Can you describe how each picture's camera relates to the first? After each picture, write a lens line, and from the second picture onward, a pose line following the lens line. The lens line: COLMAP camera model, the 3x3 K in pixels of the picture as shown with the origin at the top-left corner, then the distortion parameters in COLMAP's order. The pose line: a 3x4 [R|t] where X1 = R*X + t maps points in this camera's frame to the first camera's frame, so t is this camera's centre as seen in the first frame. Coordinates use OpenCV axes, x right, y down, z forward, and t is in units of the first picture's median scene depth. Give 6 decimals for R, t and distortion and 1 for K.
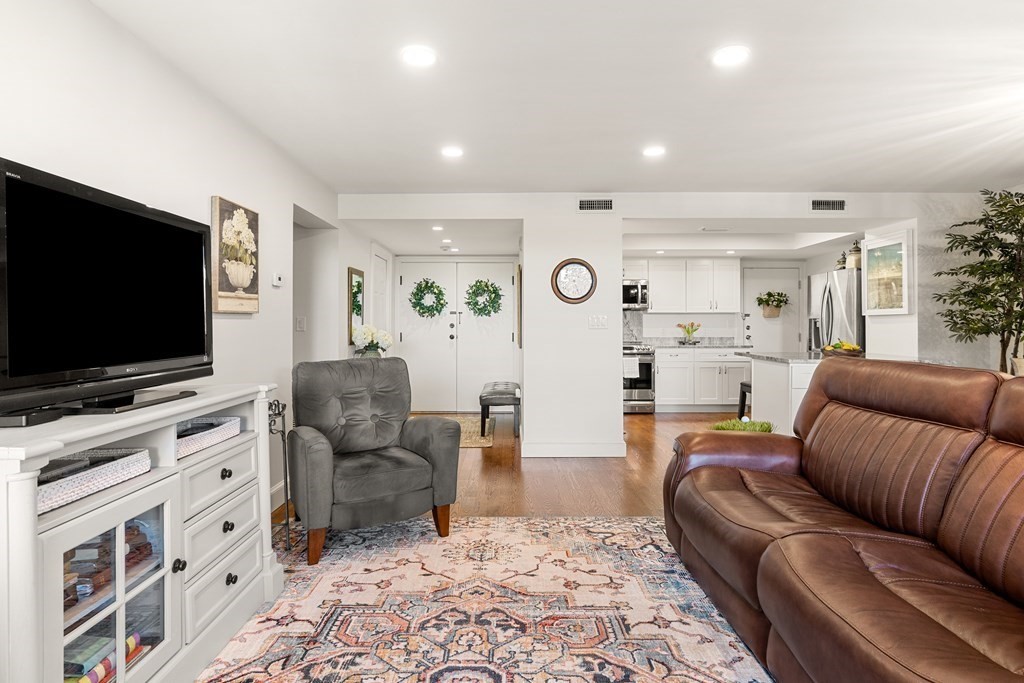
lens RADIAL K [[544.0, 0, 508.1], [0, 544.0, 318.7], [0, 0, 1]] dist [0.000279, 0.002924]
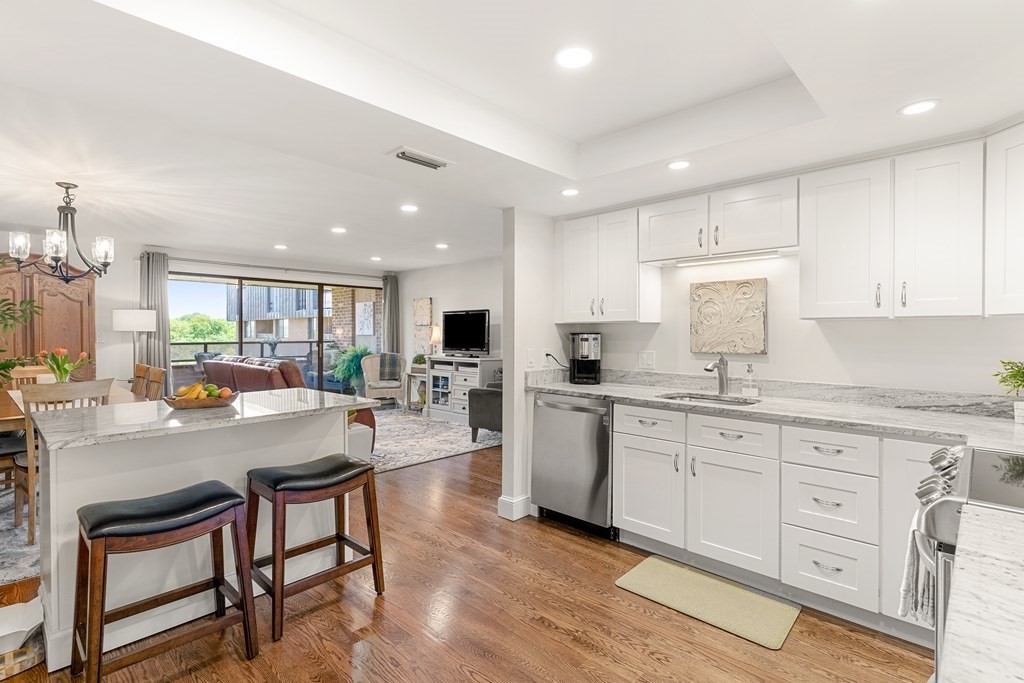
lens RADIAL K [[488.8, 0, 499.9], [0, 488.8, 338.4], [0, 0, 1]] dist [0.002561, 0.000631]
pose [[-0.705920, 0.010536, -0.708214, 1.085754], [0.009415, 0.999941, 0.005491, -0.009043], [0.708229, -0.002792, -0.705977, 2.286695]]
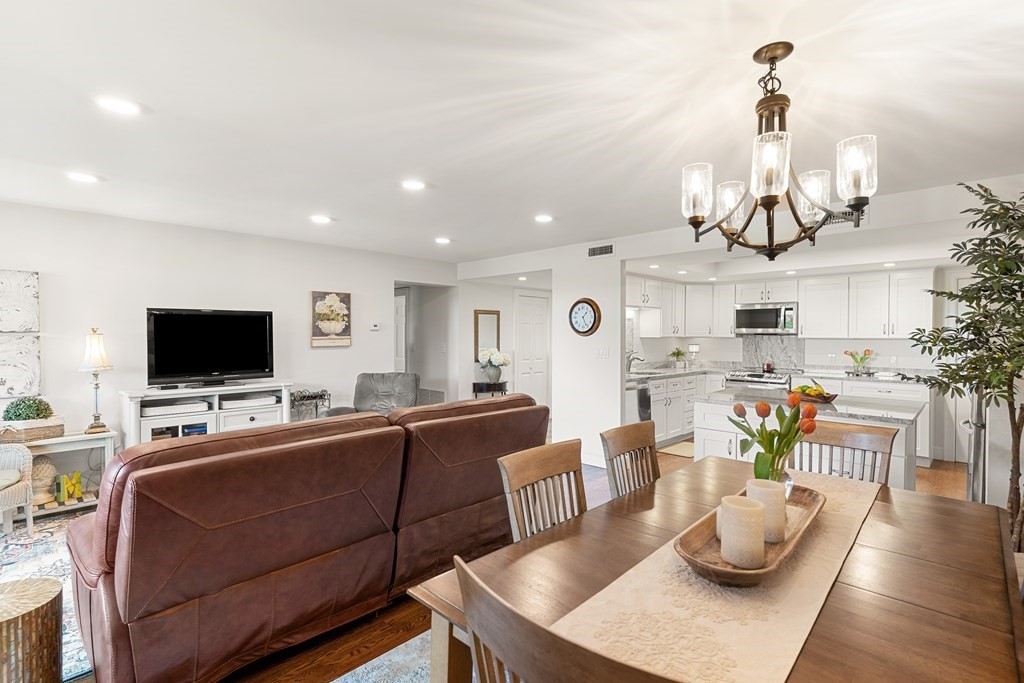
lens RADIAL K [[488.8, 0, 504.6], [0, 488.8, 336.6], [0, 0, 1]] dist [0.002561, 0.000631]
pose [[0.710337, 0.004400, -0.703848, 1.155473], [0.006295, 0.999901, 0.012604, -0.063030], [0.703834, -0.013384, 0.710238, 0.173742]]
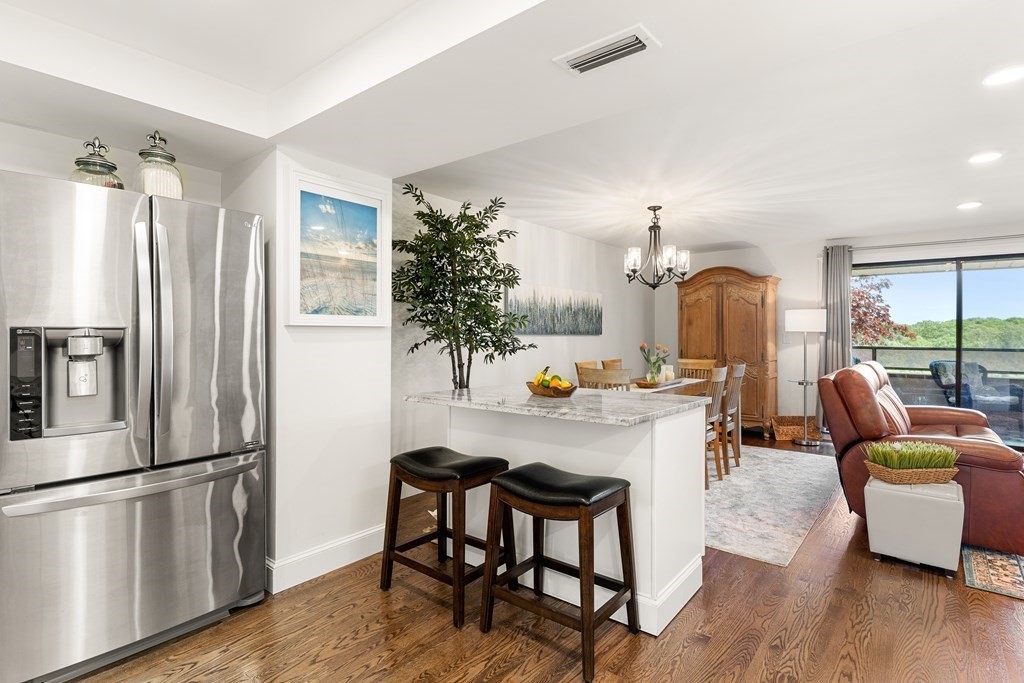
lens RADIAL K [[502.5, 0, 507.5], [0, 502.5, 334.5], [0, 0, 1]] dist [-0.005272, 0.002513]
pose [[-0.766630, -0.004994, 0.642070, 0.395972], [-0.014674, 0.999845, -0.009745, 0.006463], [-0.641922, -0.016893, -0.766584, 2.113034]]
